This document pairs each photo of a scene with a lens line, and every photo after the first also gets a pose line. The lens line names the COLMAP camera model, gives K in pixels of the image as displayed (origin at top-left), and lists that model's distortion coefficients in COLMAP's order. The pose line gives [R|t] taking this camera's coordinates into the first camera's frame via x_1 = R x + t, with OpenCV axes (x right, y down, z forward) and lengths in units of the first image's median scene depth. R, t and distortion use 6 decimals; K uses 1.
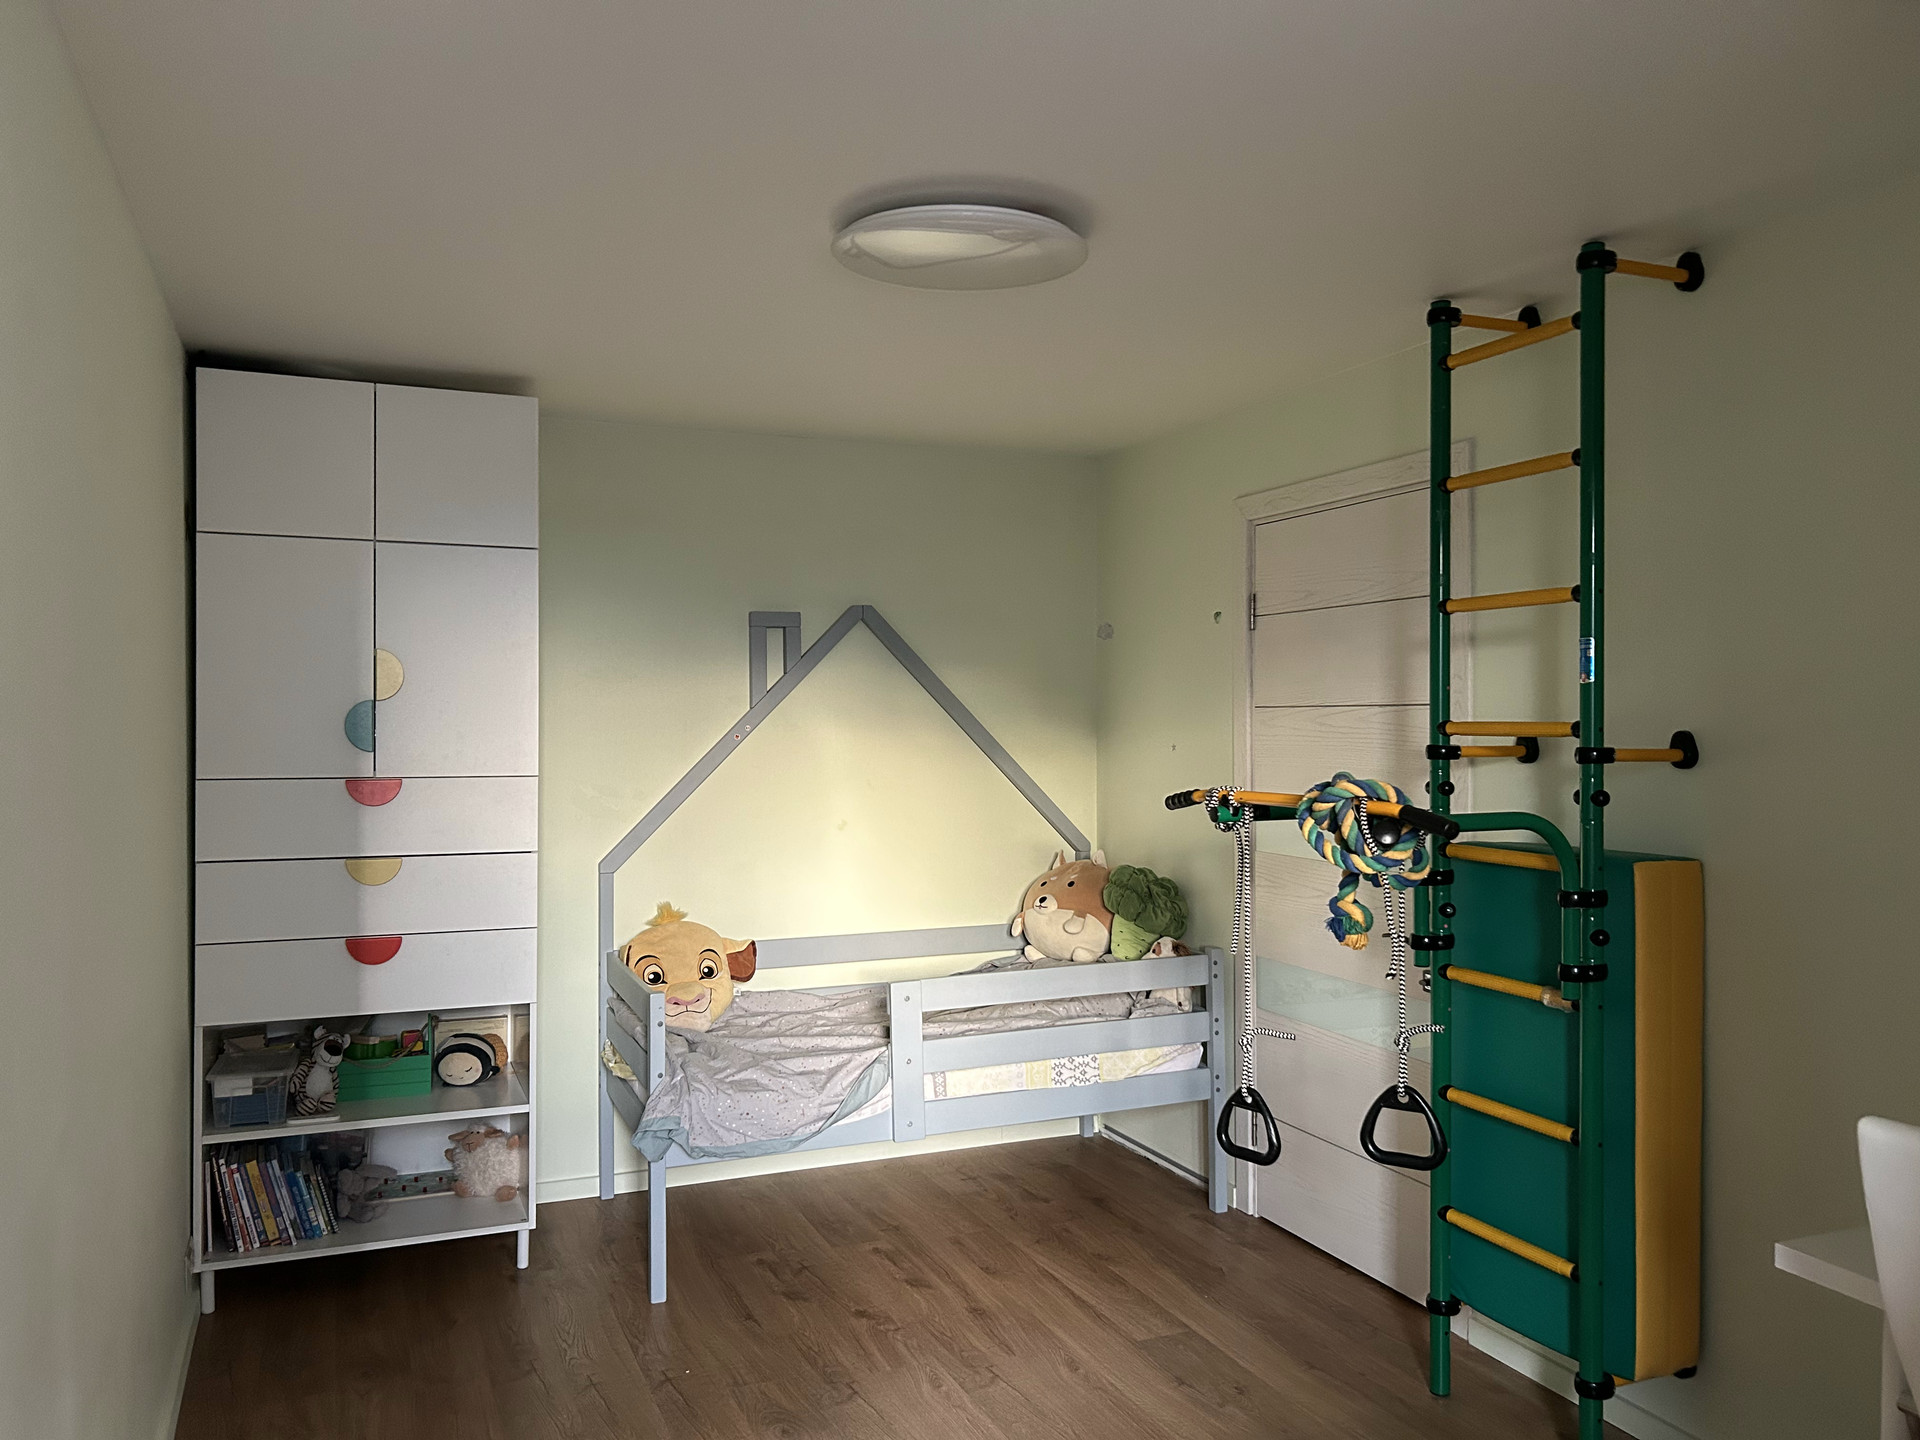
lens RADIAL K [[1457.3, 0, 960.0], [0, 1457.3, 720.0], [0, 0, 1]] dist [0.029382, 0.001528]
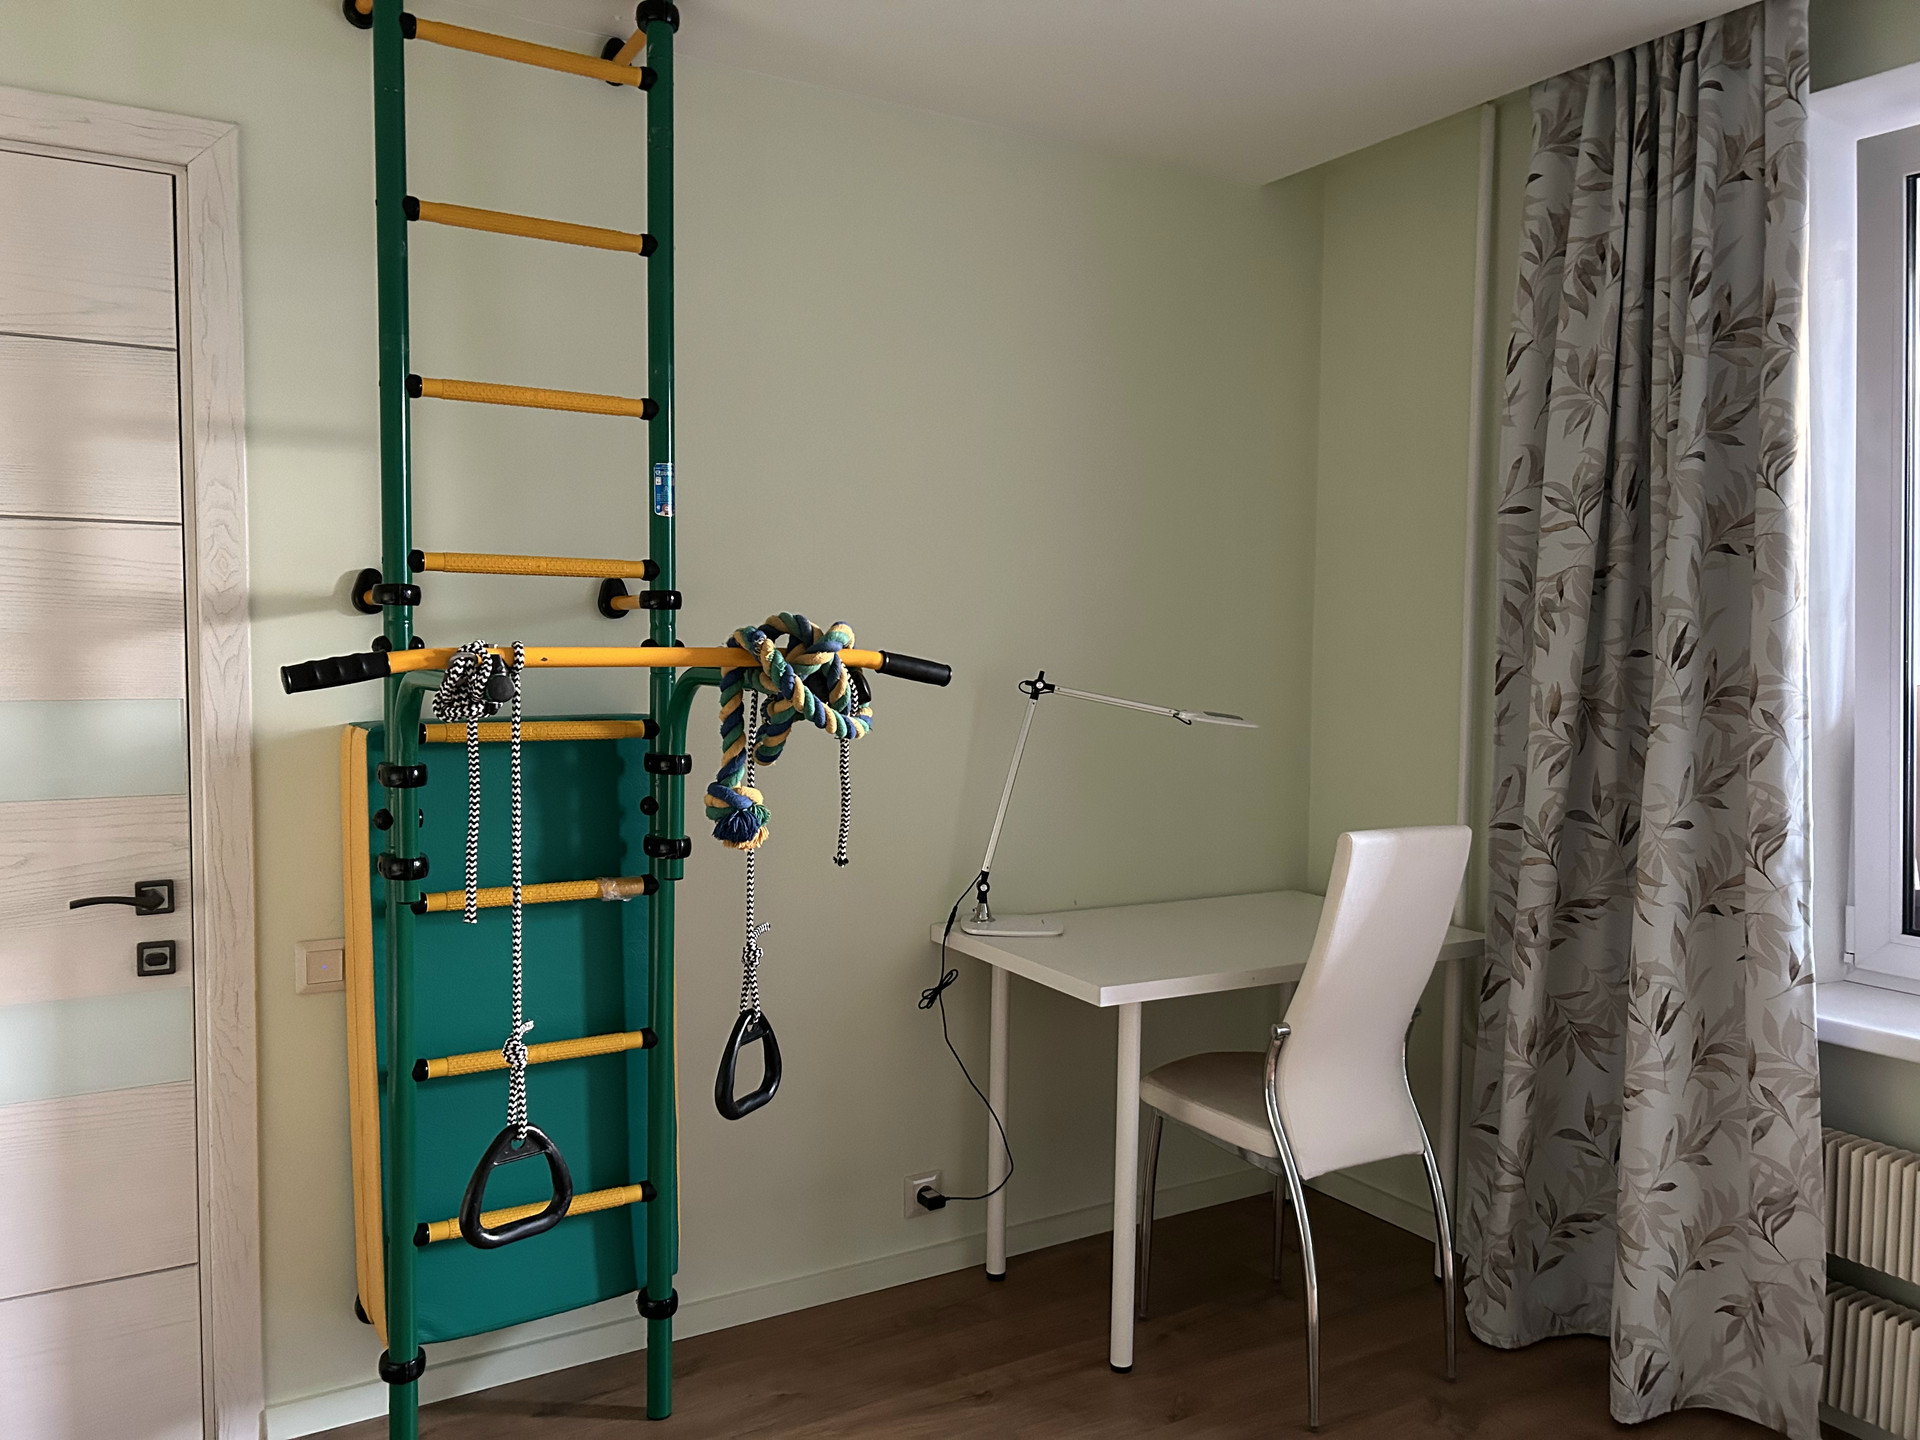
lens RADIAL K [[1457.3, 0, 960.0], [0, 1457.3, 720.0], [0, 0, 1]] dist [0.029382, 0.001528]
pose [[-0.133312, -0.068825, 0.988681, -0.444746], [-0.011953, 0.997625, 0.067836, 0.032988], [-0.991002, -0.002774, -0.133818, 0.923596]]
